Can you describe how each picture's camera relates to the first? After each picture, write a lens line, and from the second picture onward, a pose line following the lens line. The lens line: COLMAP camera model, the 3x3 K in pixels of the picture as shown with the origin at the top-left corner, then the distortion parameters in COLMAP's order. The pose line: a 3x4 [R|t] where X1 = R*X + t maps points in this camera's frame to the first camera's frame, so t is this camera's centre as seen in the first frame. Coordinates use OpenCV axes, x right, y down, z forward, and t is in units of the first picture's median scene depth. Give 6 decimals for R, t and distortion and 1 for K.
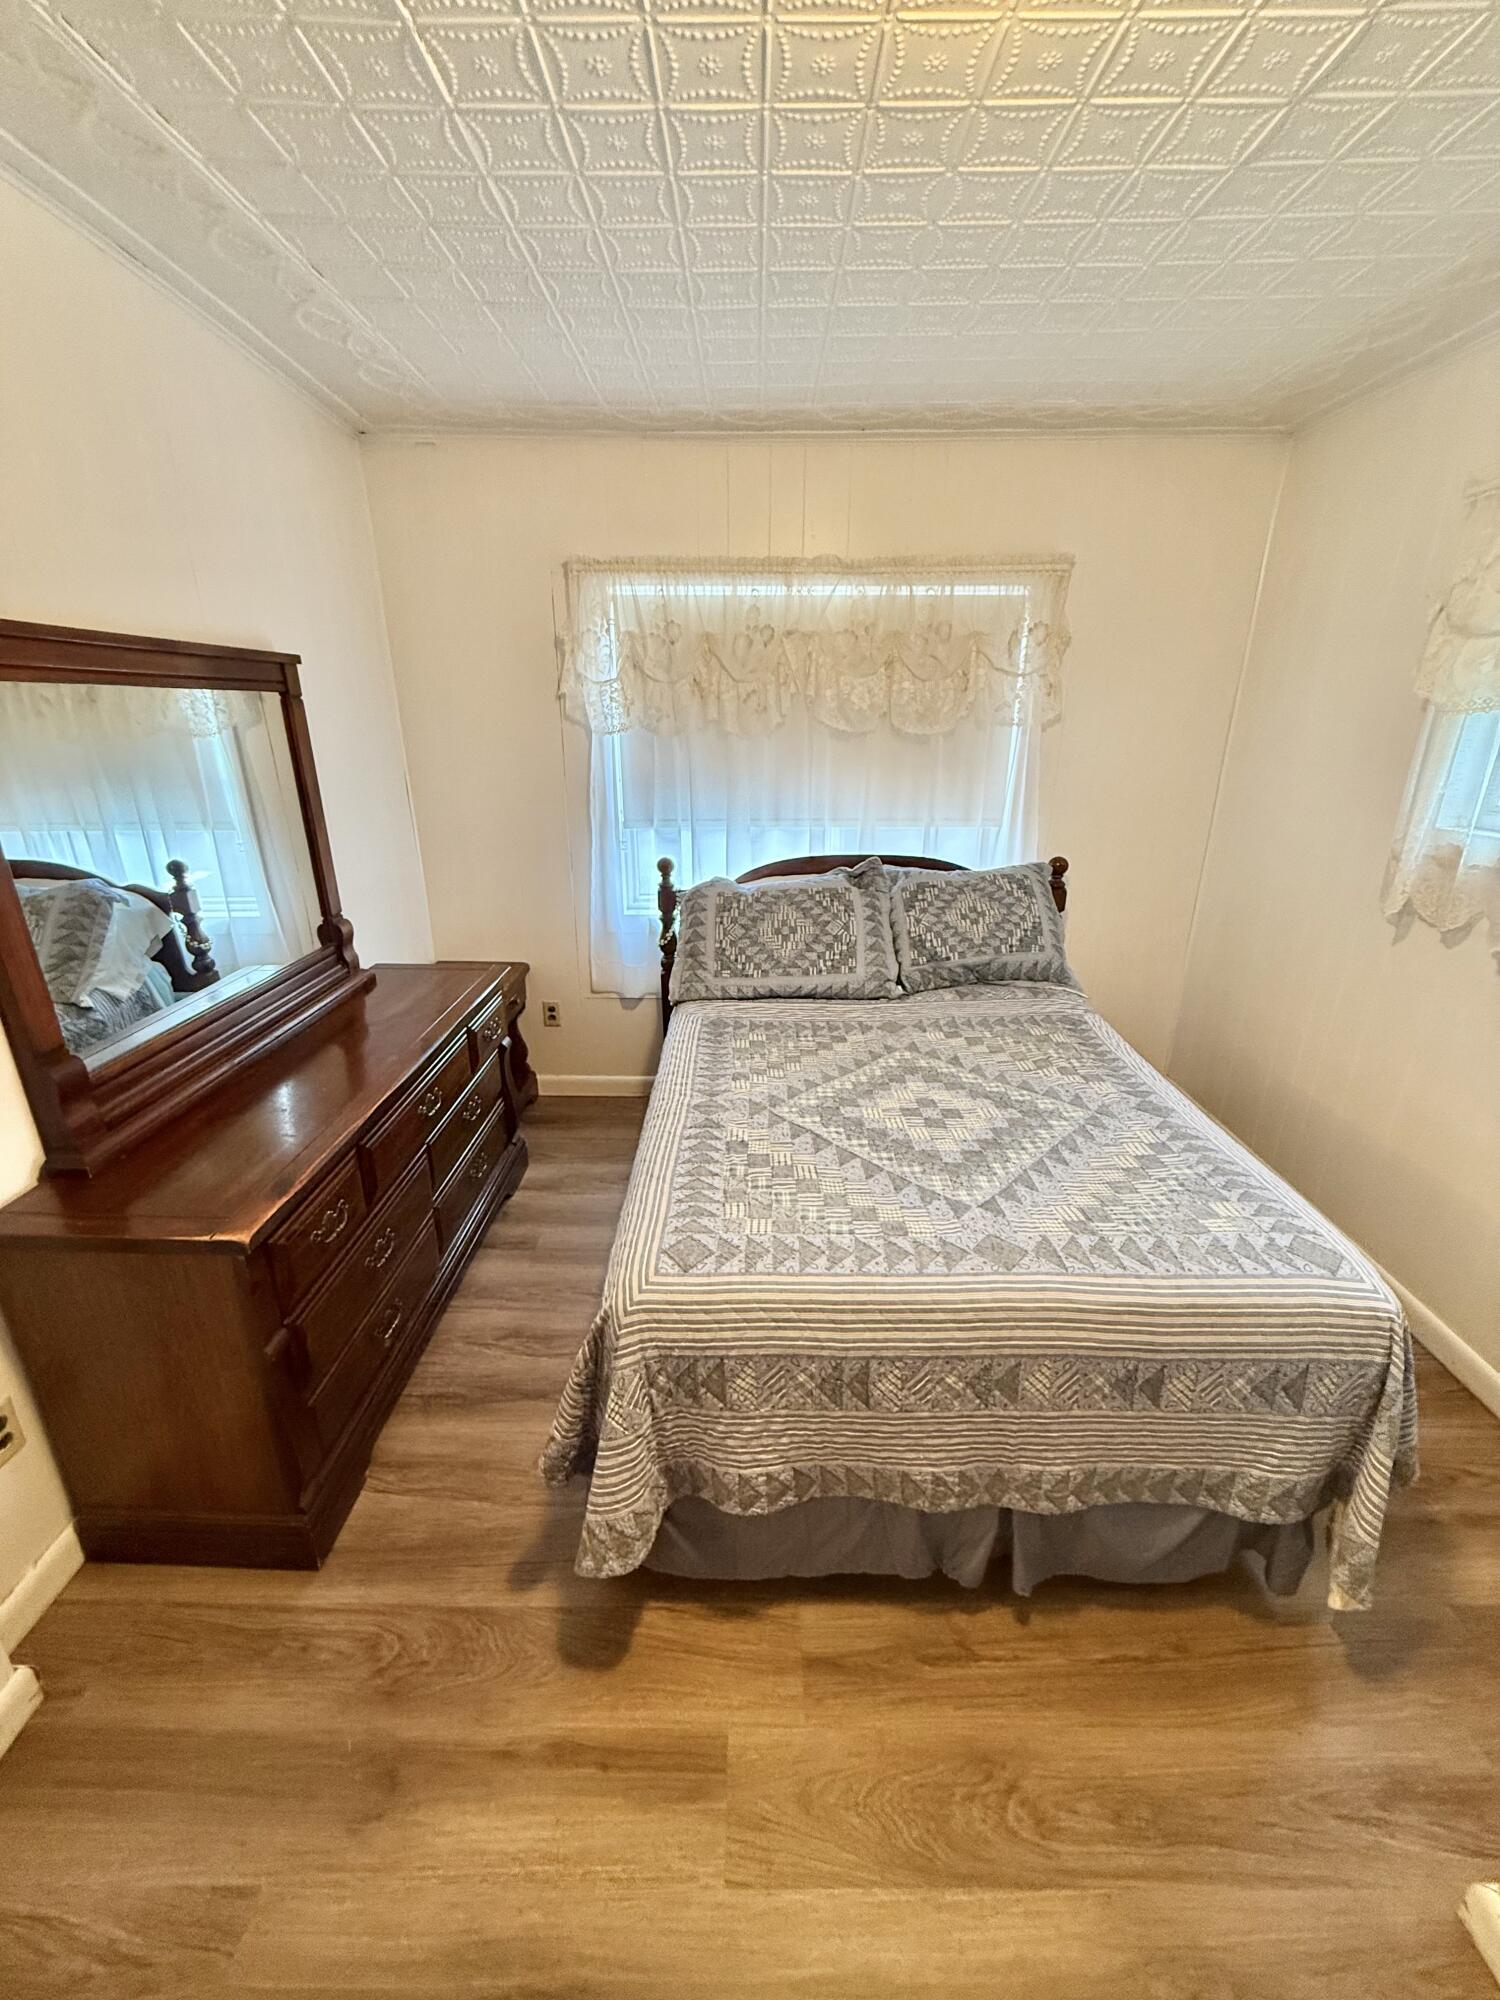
lens RADIAL K [[795.2, 0, 747.5], [0, 795.2, 993.4], [0, 0, 1]] dist [-0.004823, 0.001040]
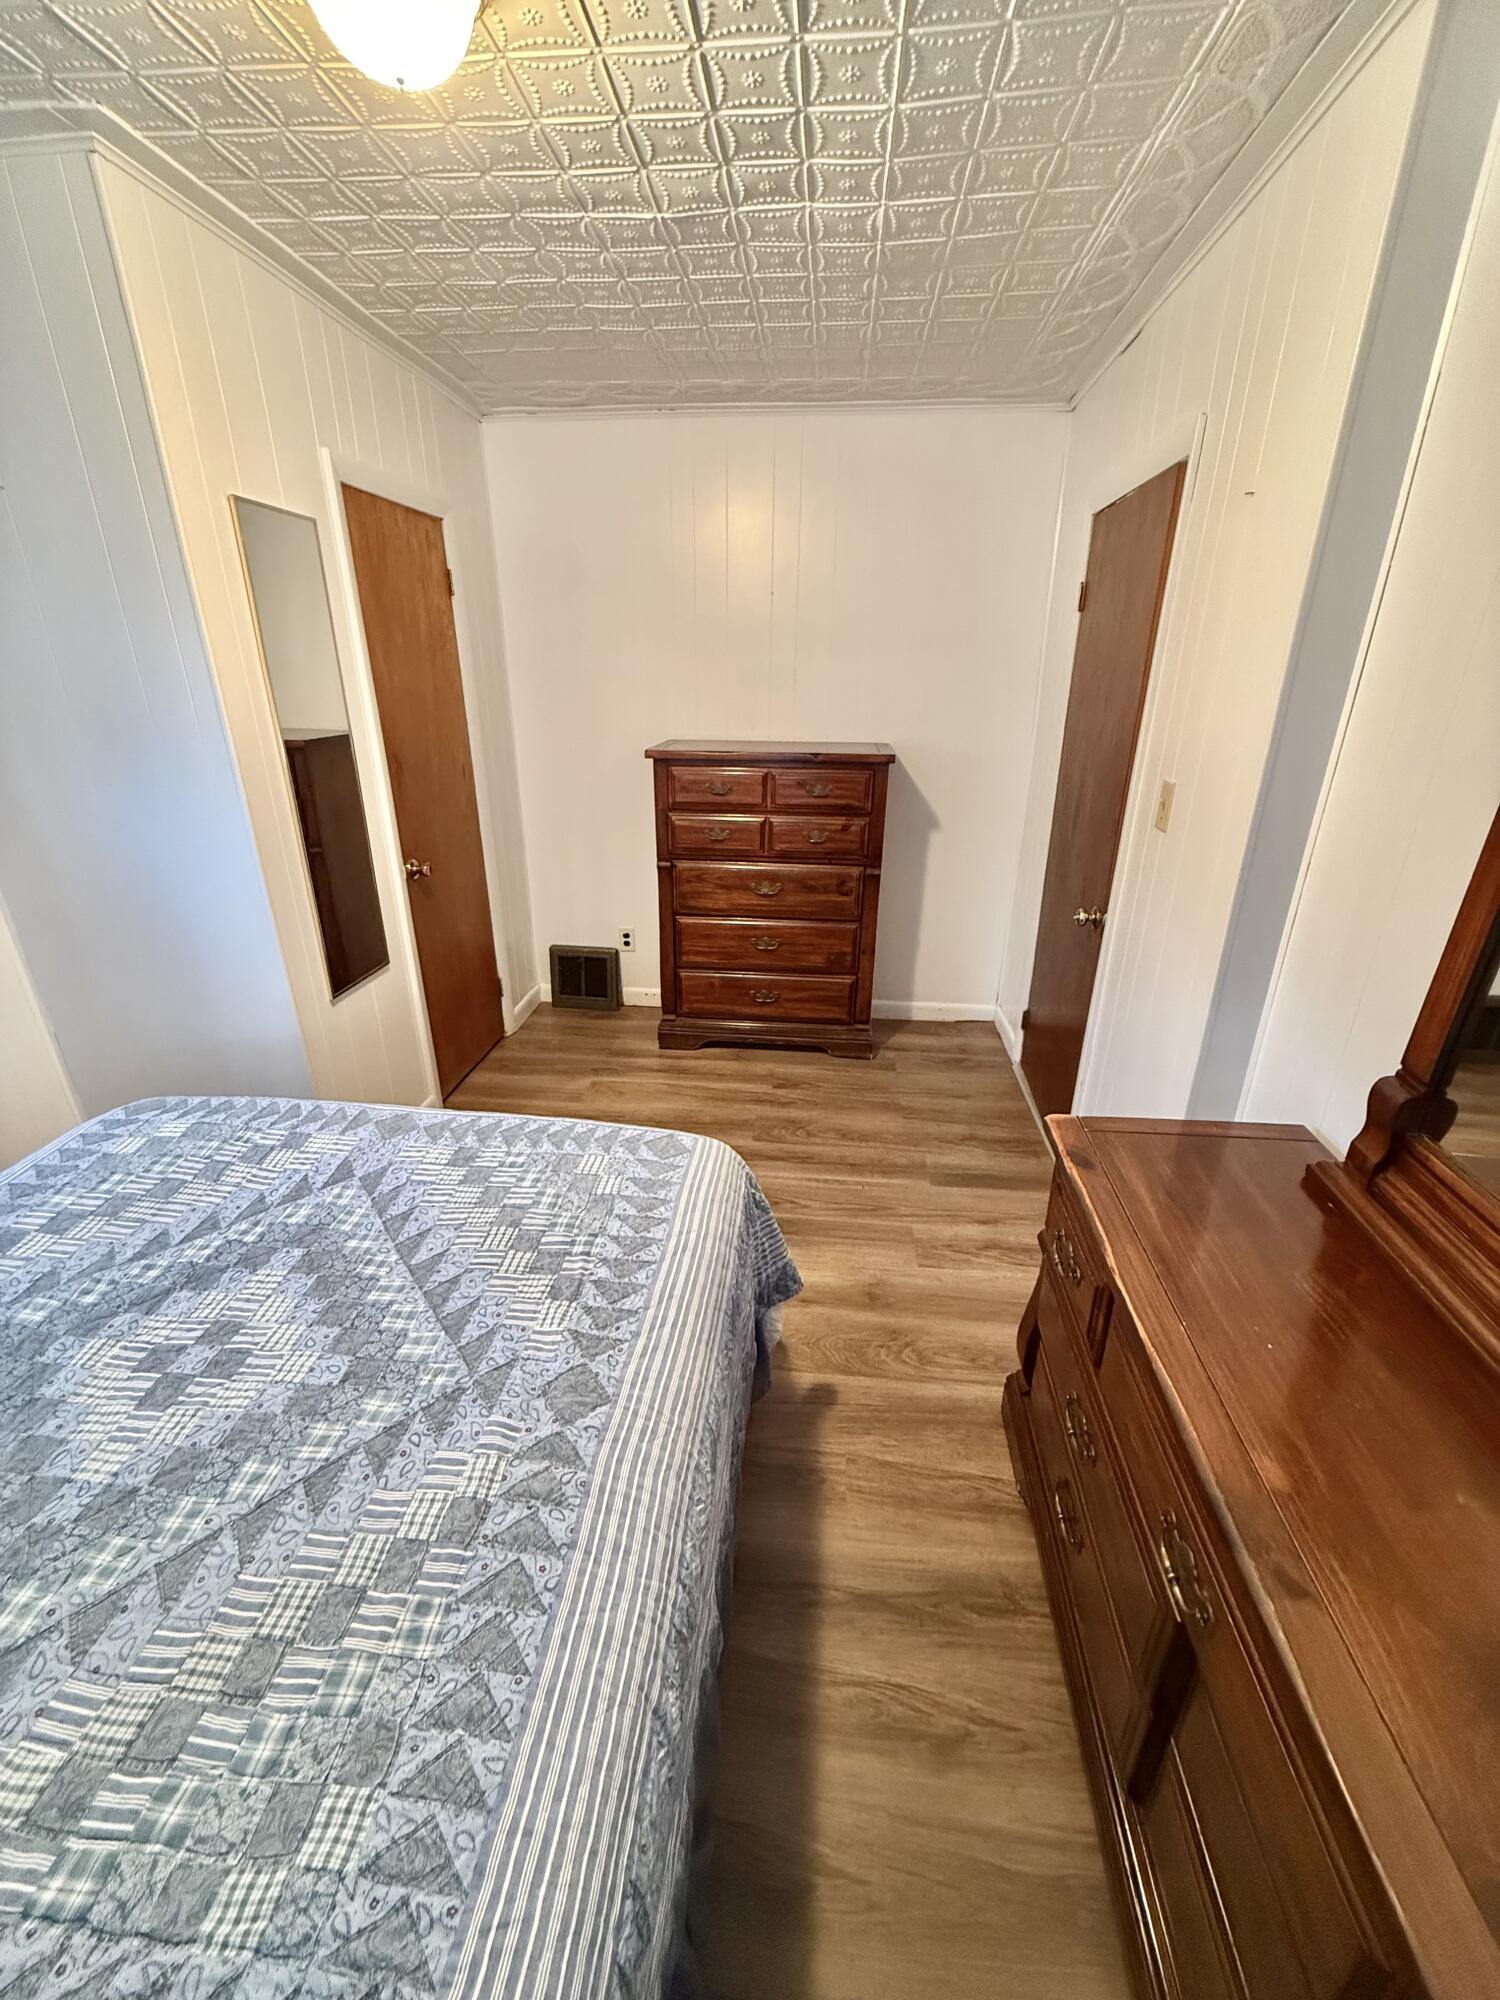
lens RADIAL K [[795.2, 0, 754.7], [0, 795.2, 995.0], [0, 0, 1]] dist [-0.004823, 0.001040]
pose [[-0.996182, -0.046082, 0.074143, -0.142894], [0.015593, 0.741735, 0.670512, -0.301799], [-0.085893, 0.669109, -0.738184, 0.883118]]
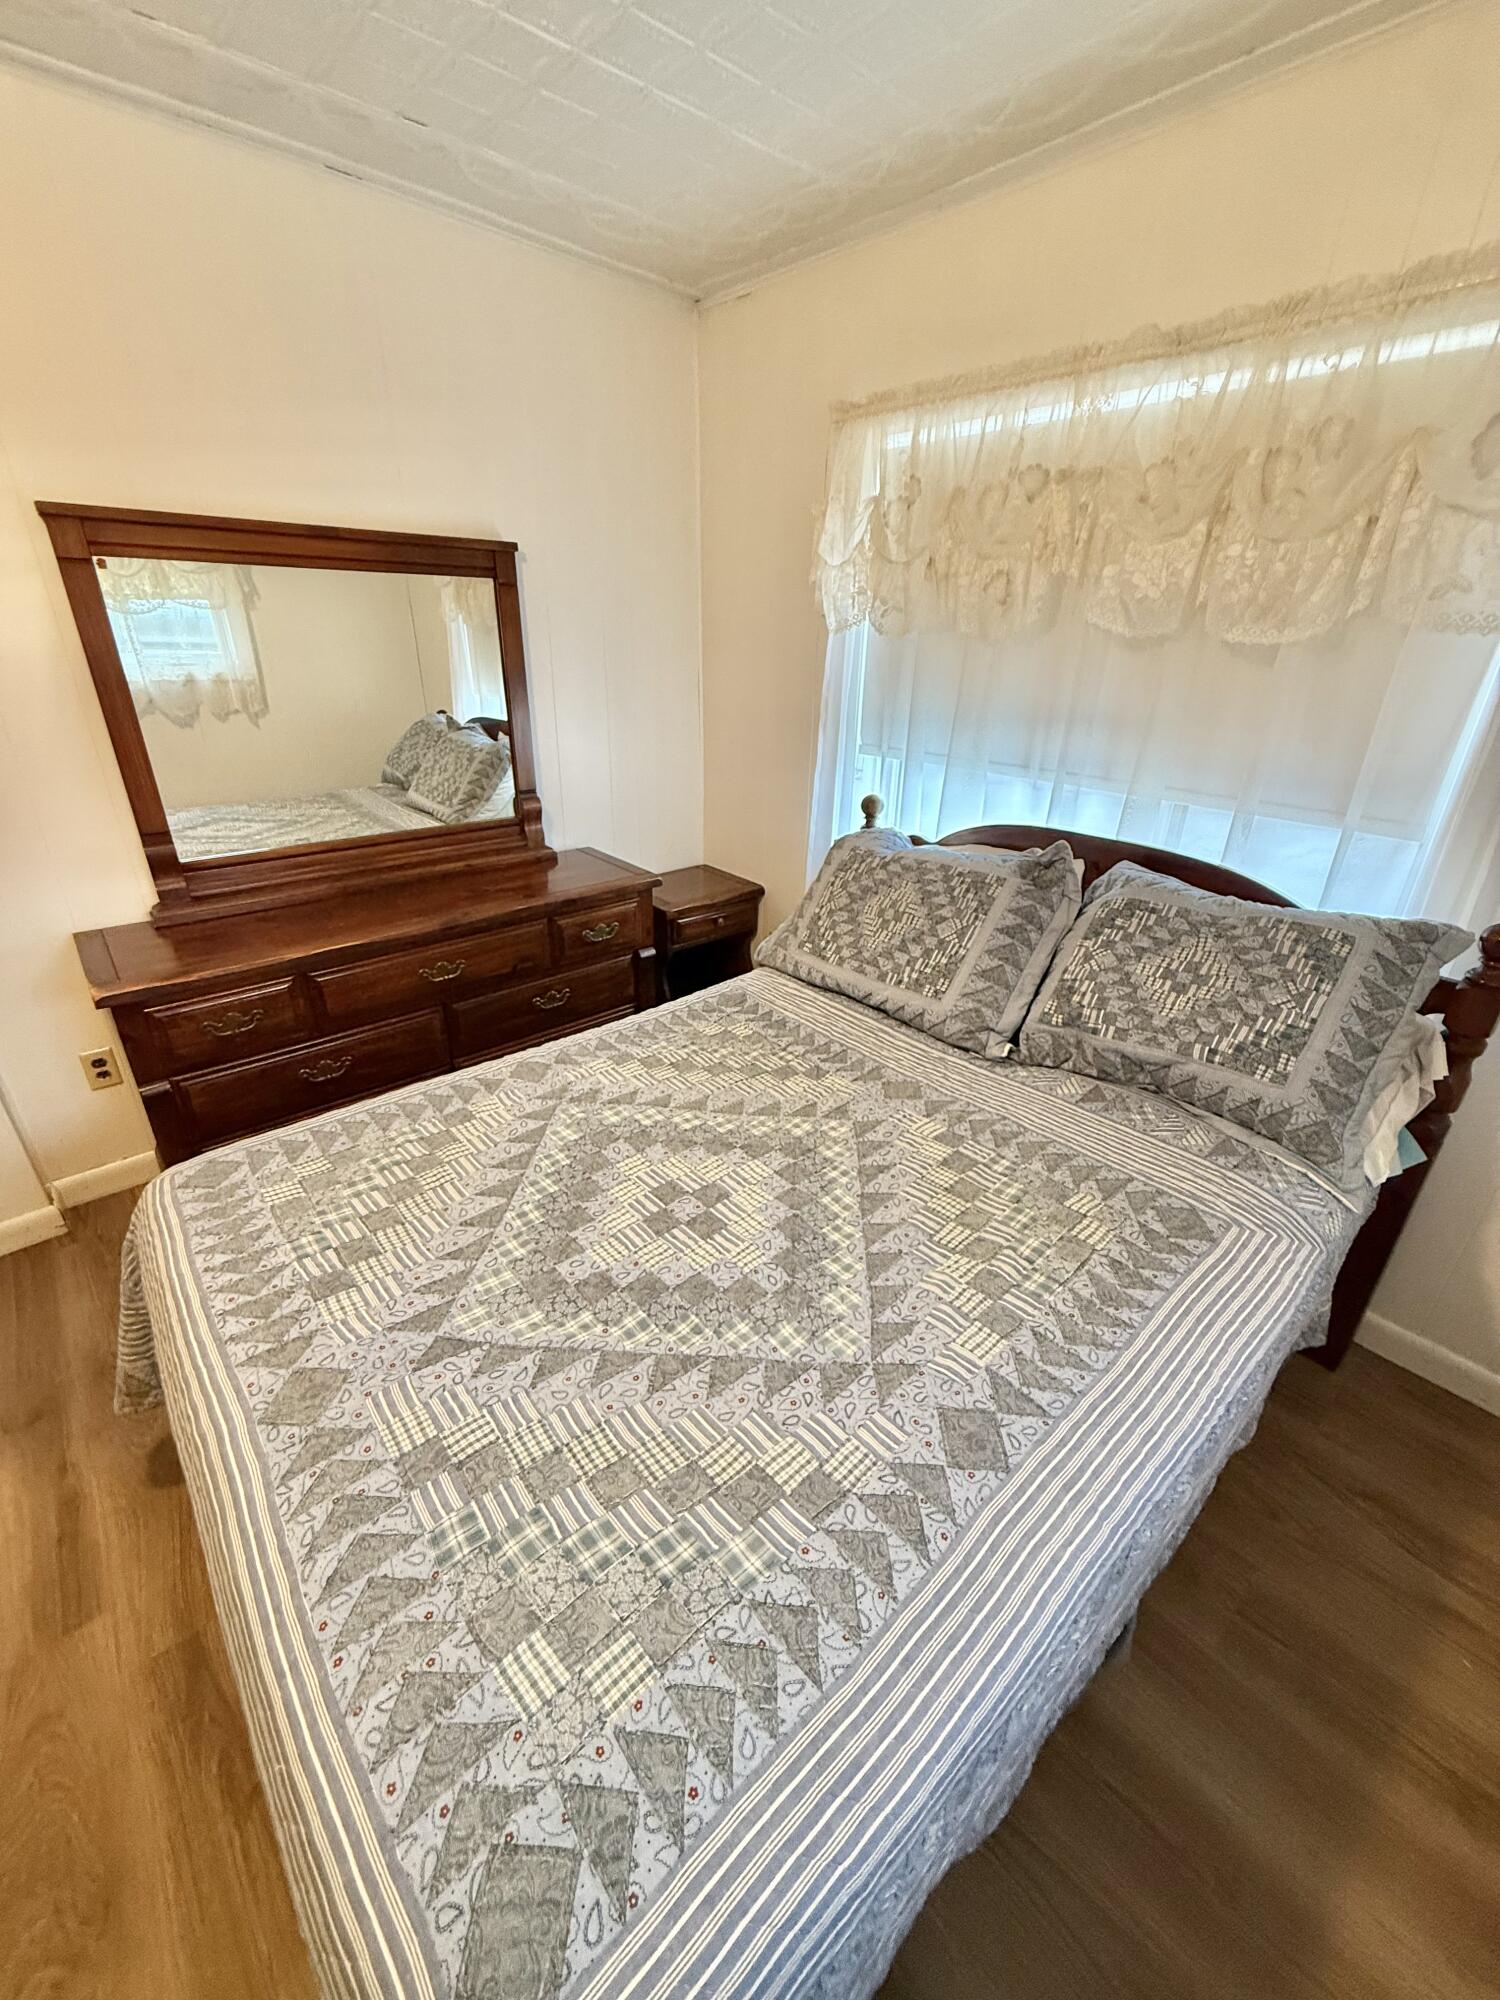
lens RADIAL K [[795.2, 0, 748.3], [0, 795.2, 993.8], [0, 0, 1]] dist [-0.004823, 0.001040]
pose [[0.668148, 0.324437, -0.669567, 0.475479], [-0.268499, 0.944419, 0.189685, -0.115247], [0.693892, 0.053040, 0.718123, 0.402690]]
